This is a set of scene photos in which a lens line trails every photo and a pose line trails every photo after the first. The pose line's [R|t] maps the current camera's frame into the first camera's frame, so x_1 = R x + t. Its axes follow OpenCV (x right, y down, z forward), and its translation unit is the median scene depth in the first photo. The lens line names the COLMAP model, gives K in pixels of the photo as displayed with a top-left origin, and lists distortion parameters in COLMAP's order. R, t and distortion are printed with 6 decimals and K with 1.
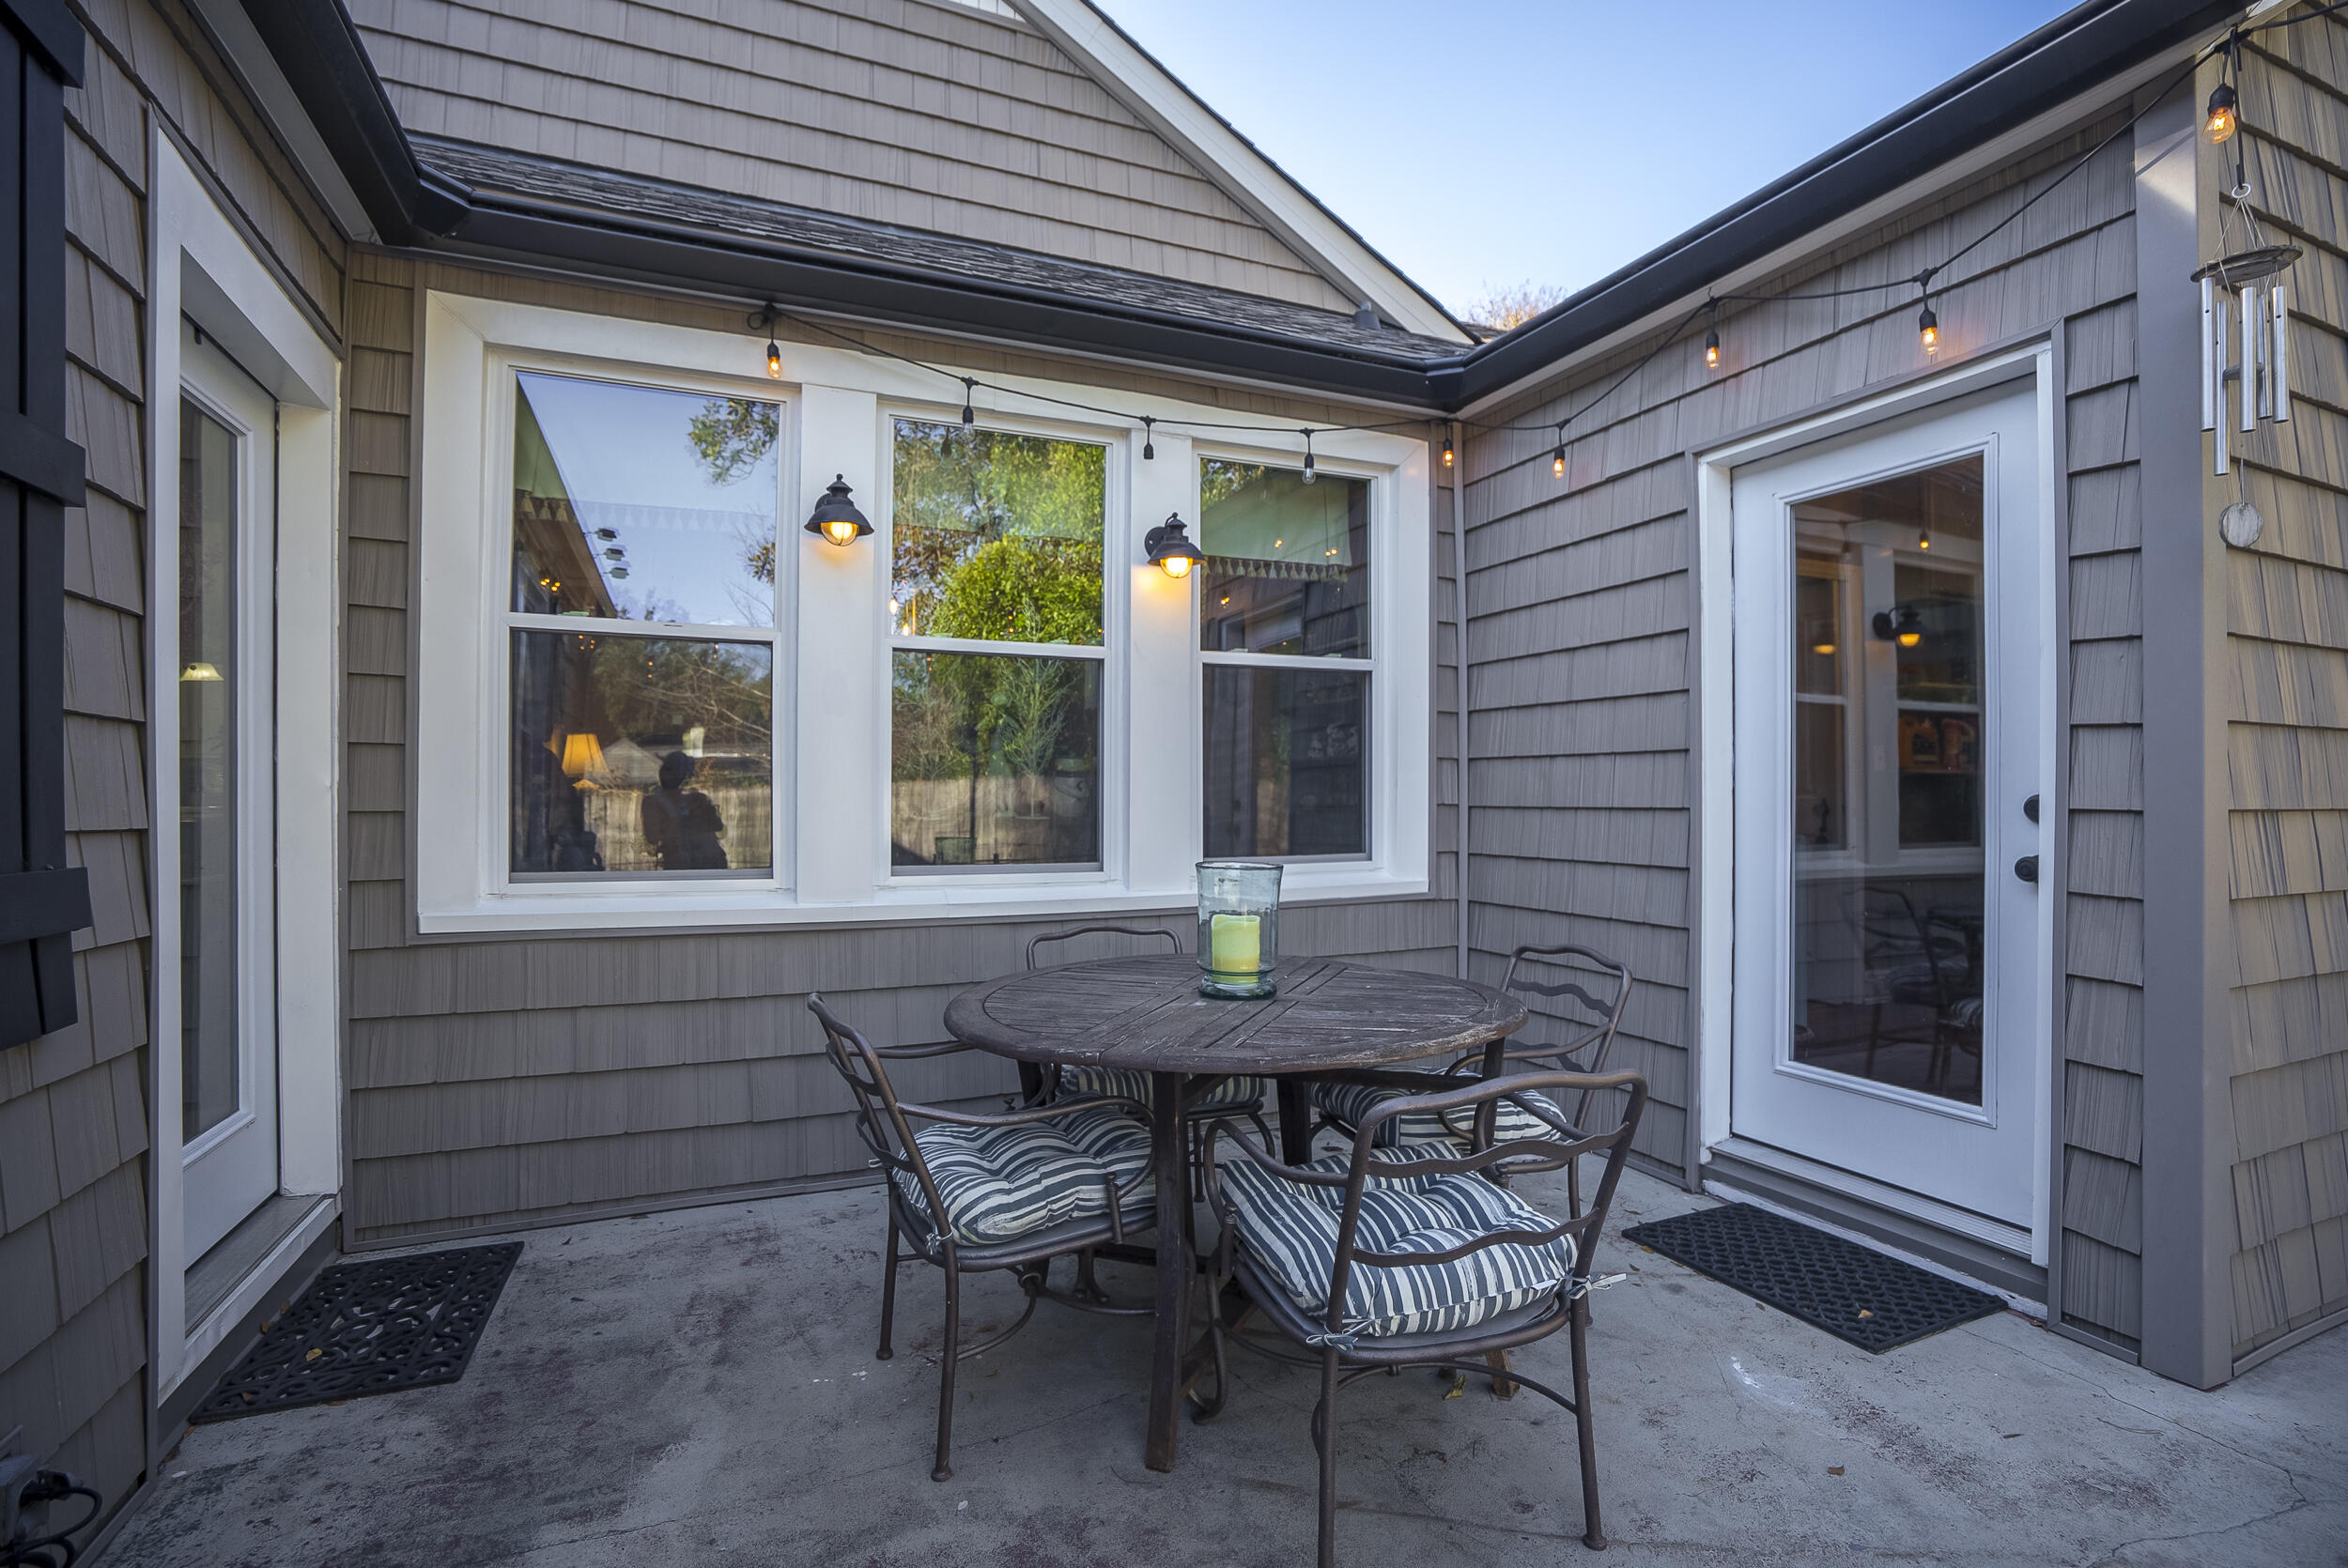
lens RADIAL K [[1080.2, 0, 1177.3], [0, 1080.2, 792.1], [0, 0, 1]] dist [-0.038281, 0.001552]
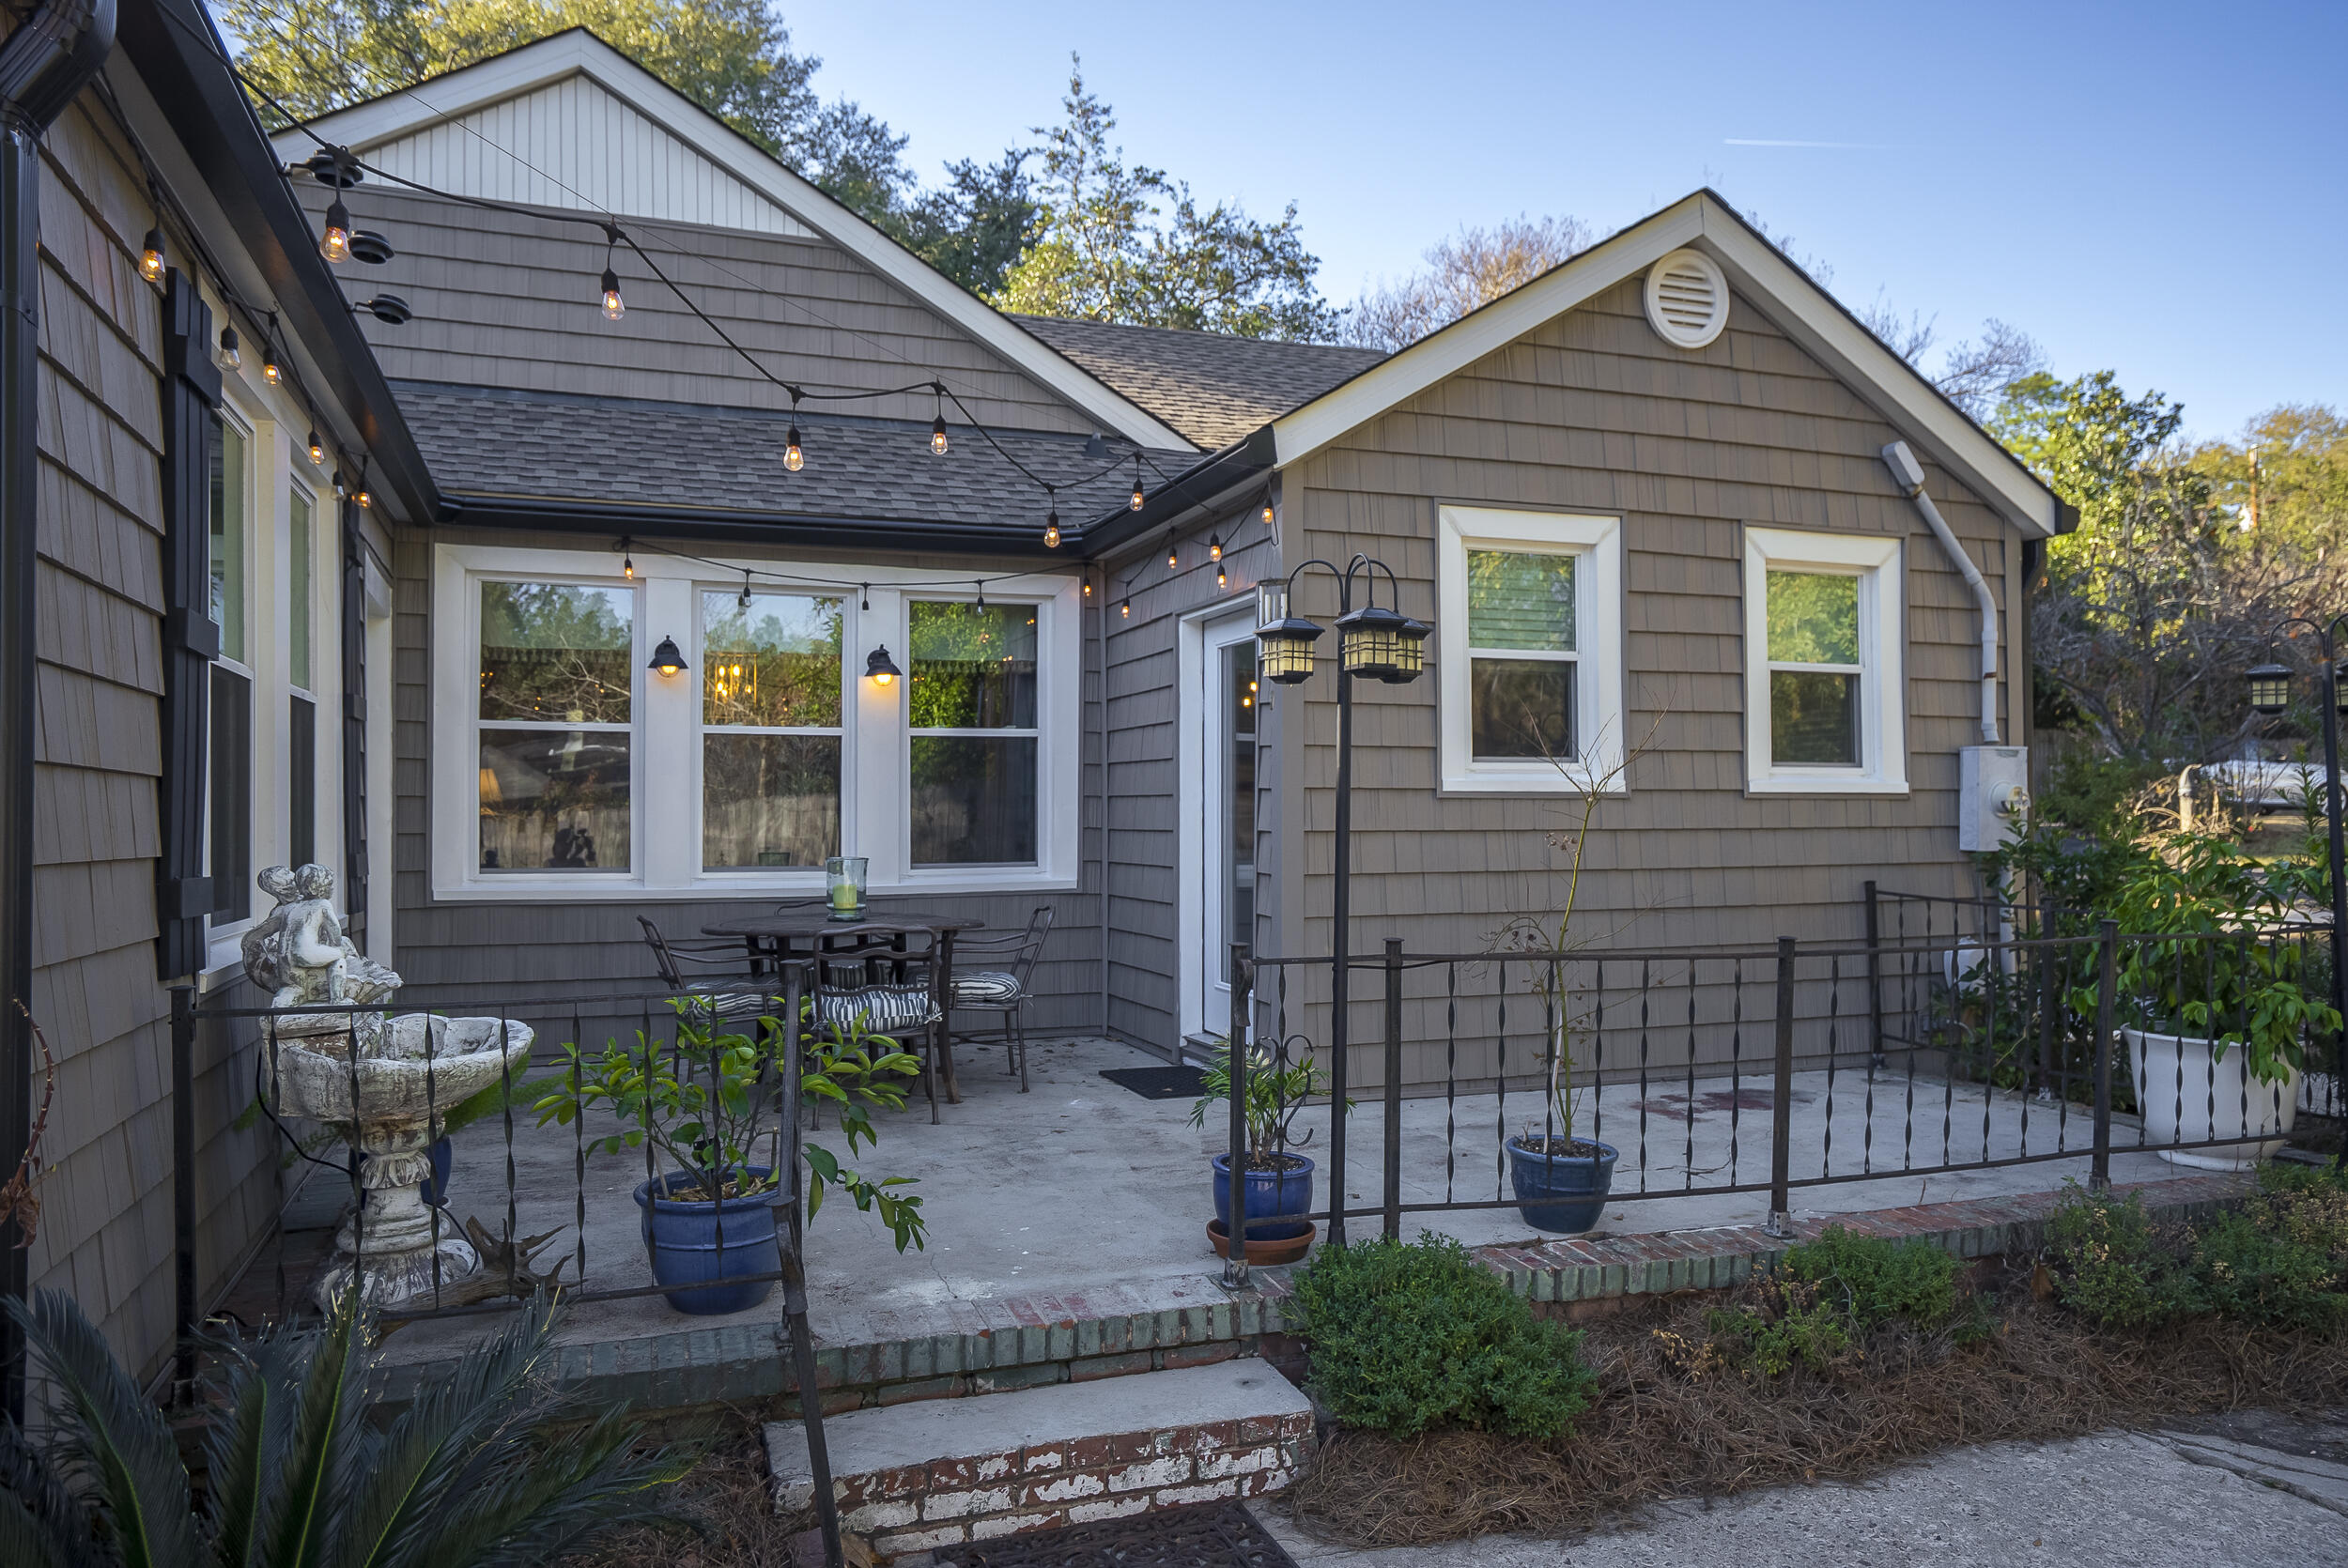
lens RADIAL K [[1615.4, 0, 1174.1], [0, 1615.4, 786.1], [0, 0, 1]] dist [-0.000987, -0.000881]
pose [[0.998238, -0.004213, -0.059189, 0.582765], [0.003256, 0.999862, -0.016263, -0.011439], [0.059250, 0.016042, 0.998114, -1.377602]]
